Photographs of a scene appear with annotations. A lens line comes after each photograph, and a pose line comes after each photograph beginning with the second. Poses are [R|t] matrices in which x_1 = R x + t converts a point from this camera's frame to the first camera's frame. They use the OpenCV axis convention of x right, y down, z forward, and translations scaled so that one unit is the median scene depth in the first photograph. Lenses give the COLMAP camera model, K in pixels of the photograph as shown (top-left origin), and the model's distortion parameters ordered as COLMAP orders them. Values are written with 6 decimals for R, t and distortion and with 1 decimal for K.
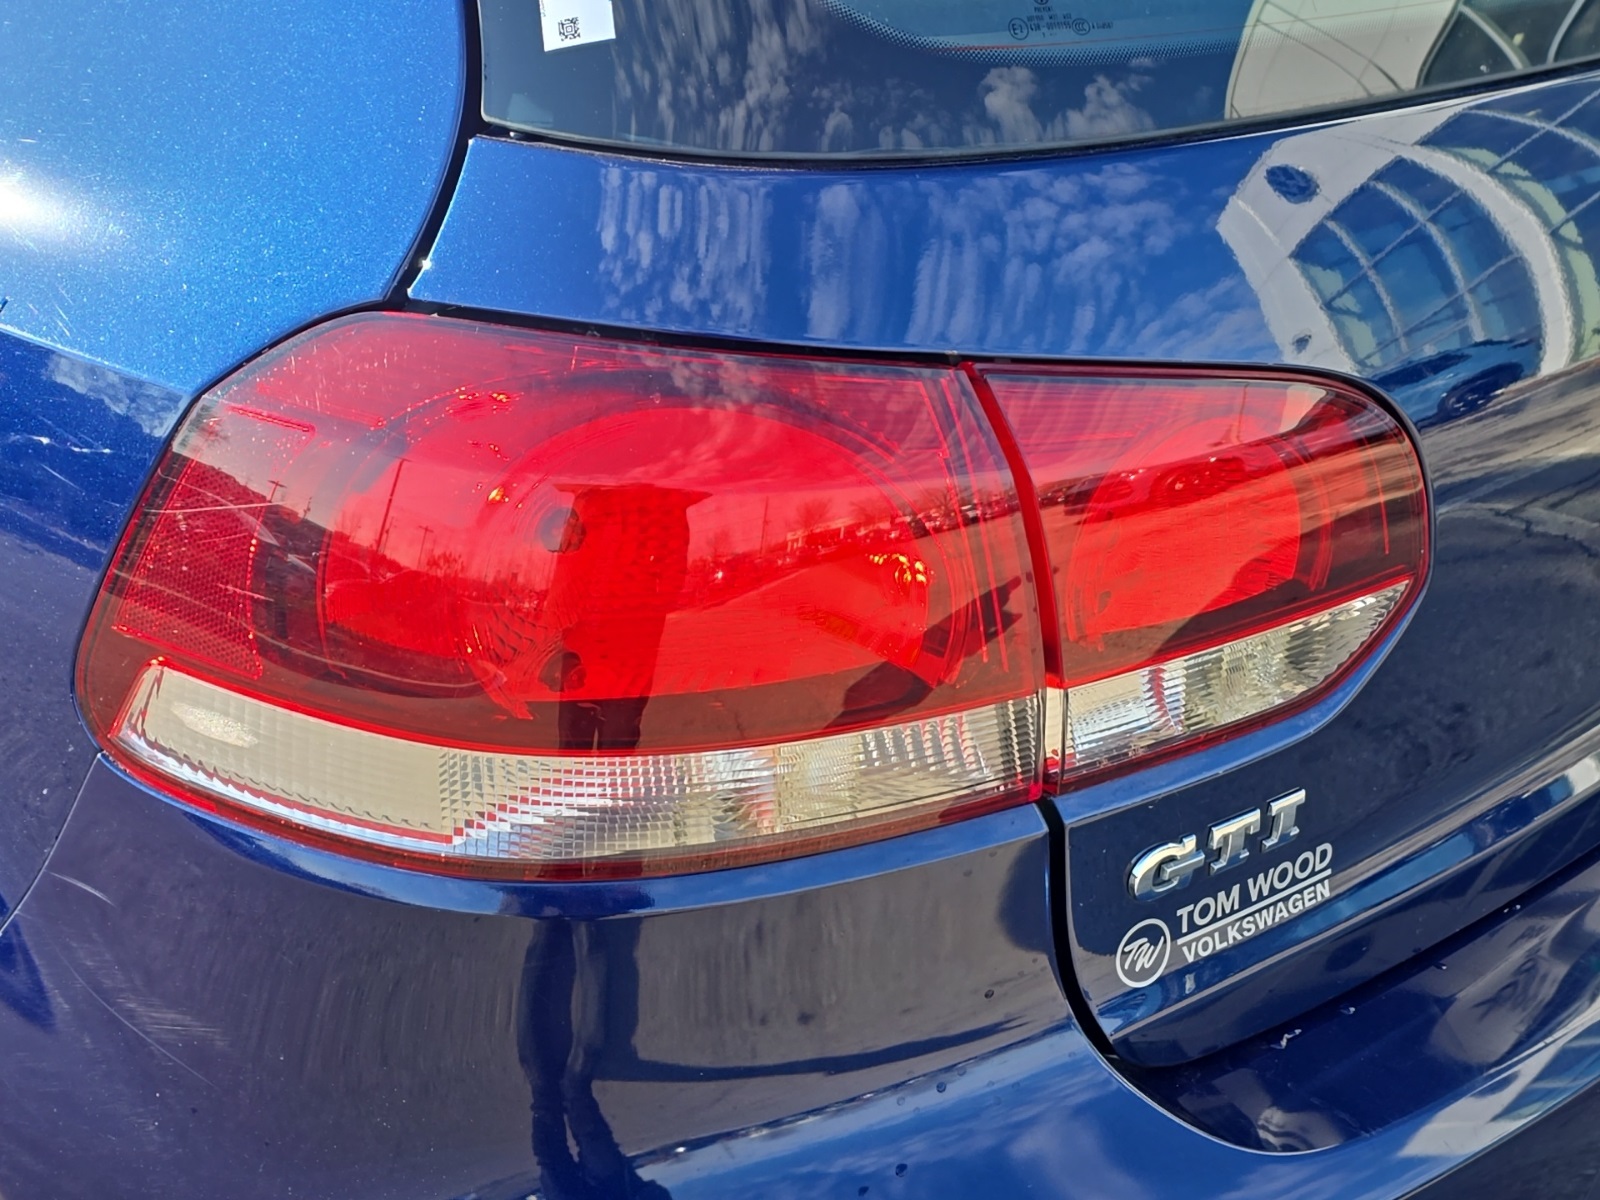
lens RADIAL K [[2159.0, 0, 800.0], [0, 2159.0, 600.0], [0, 0, 1]] dist [0.170347, -0.471119]
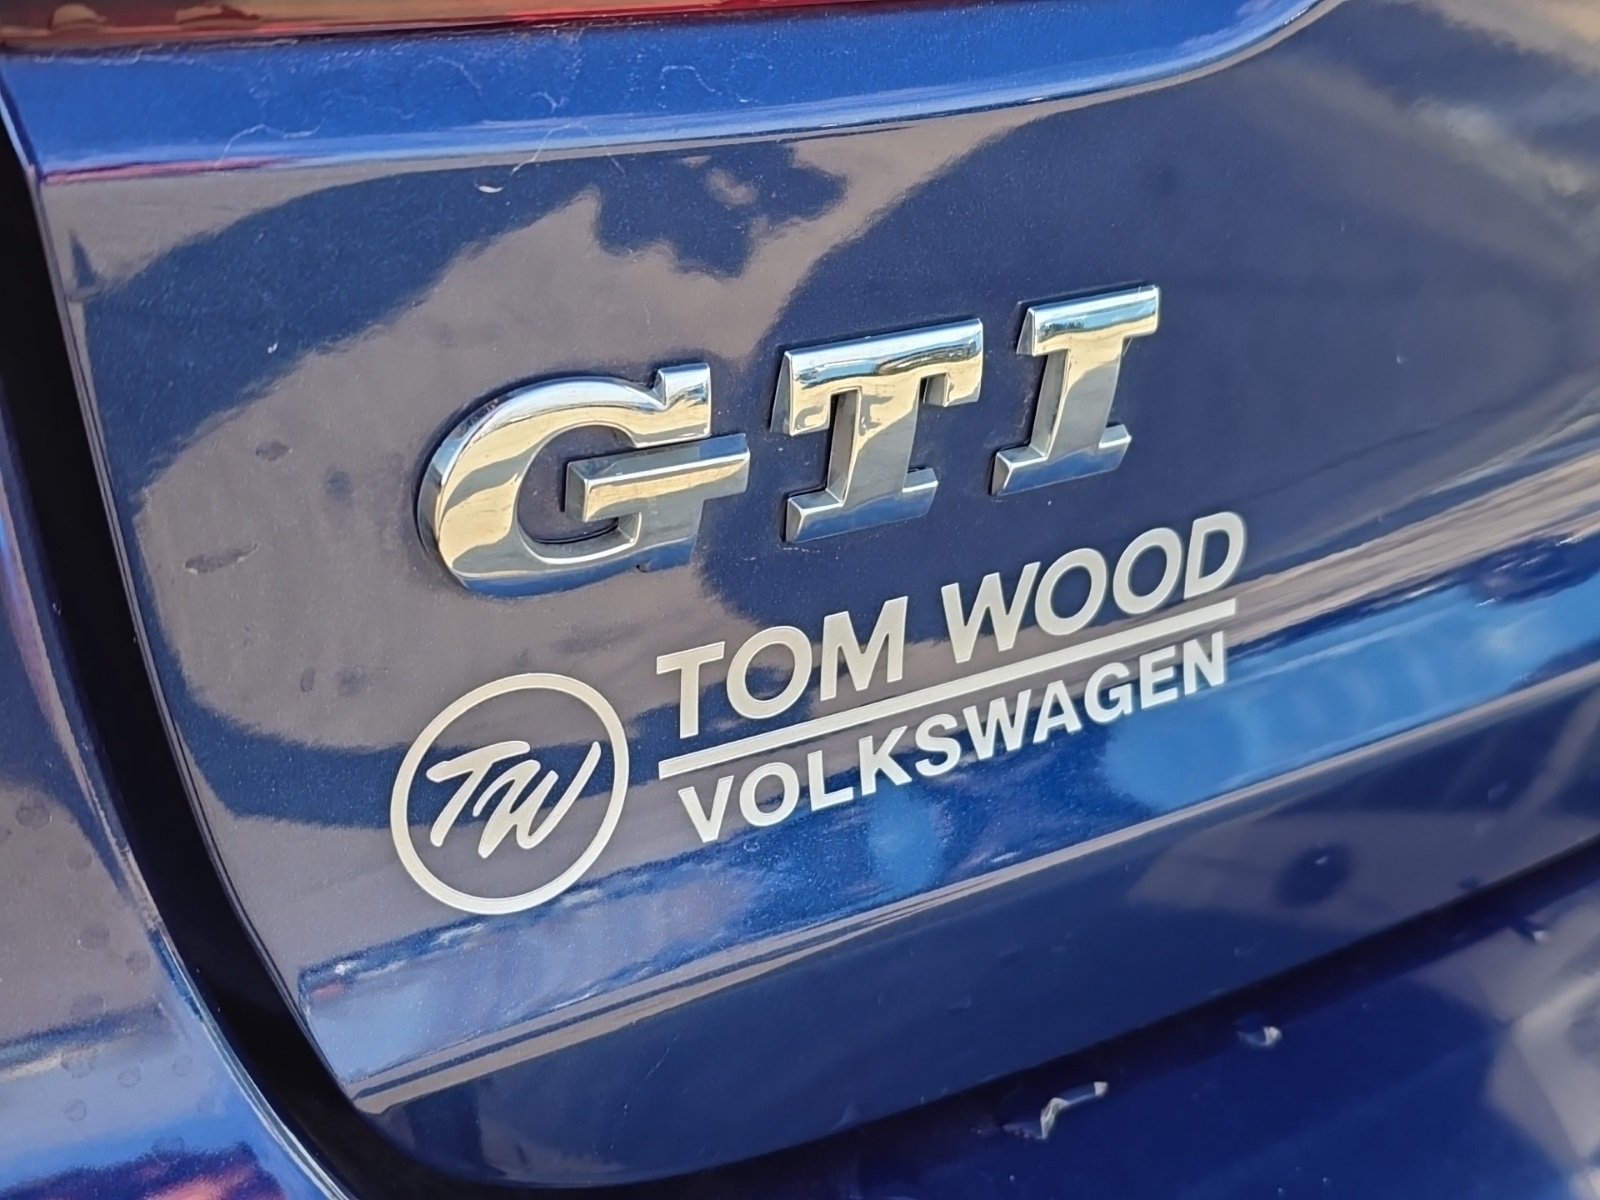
lens RADIAL K [[2159.0, 0, 800.0], [0, 2159.0, 600.0], [0, 0, 1]] dist [0.170347, -0.471119]
pose [[0.996627, 0.080823, -0.014190, 0.189620], [-0.080298, 0.996181, 0.034294, 0.121016], [0.016908, -0.033039, 0.999311, 0.700758]]
